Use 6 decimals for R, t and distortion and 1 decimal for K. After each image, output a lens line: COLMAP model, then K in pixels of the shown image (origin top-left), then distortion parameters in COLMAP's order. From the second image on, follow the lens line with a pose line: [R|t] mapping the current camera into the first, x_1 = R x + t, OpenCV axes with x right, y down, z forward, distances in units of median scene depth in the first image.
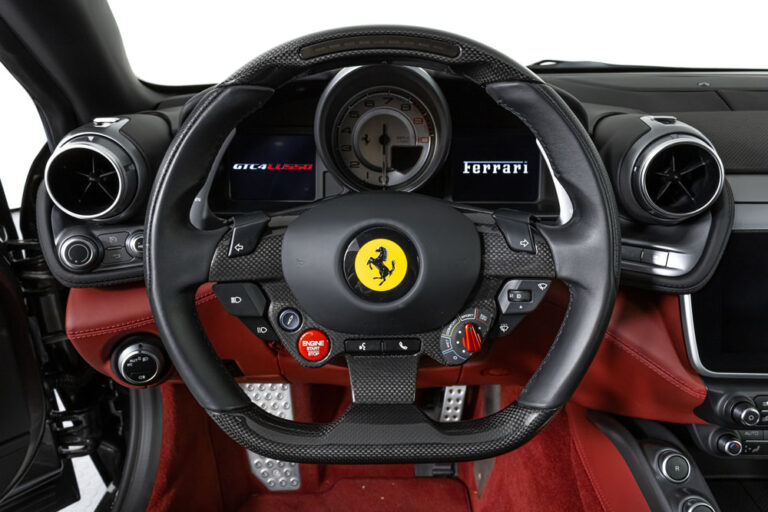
lens RADIAL K [[610.9, 0, 384.0], [0, 610.9, 256.0], [0, 0, 1]] dist [-0.008241, 0.003223]
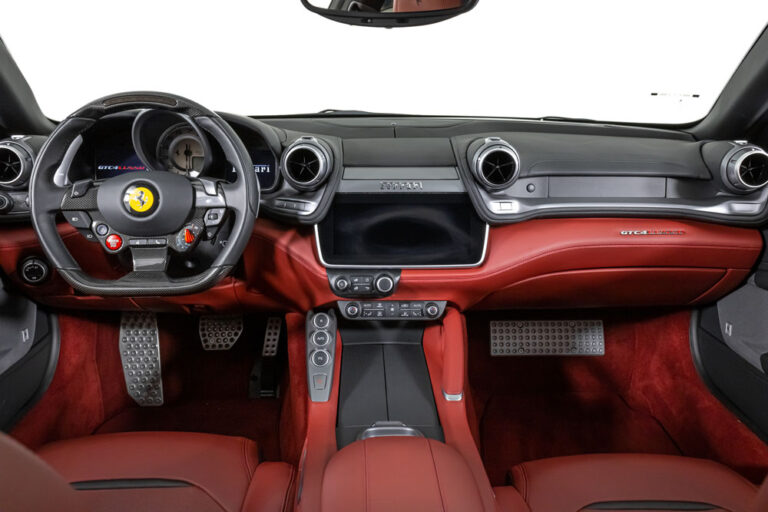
lens RADIAL K [[642.8, 0, 384.0], [0, 642.8, 256.0], [0, 0, 1]] dist [0.003550, 0.001159]
pose [[0.999210, -0.000951, 0.039721, 0.662192], [0.004568, 0.995836, -0.091051, 0.369020], [-0.039469, 0.091160, 0.995054, -1.107480]]
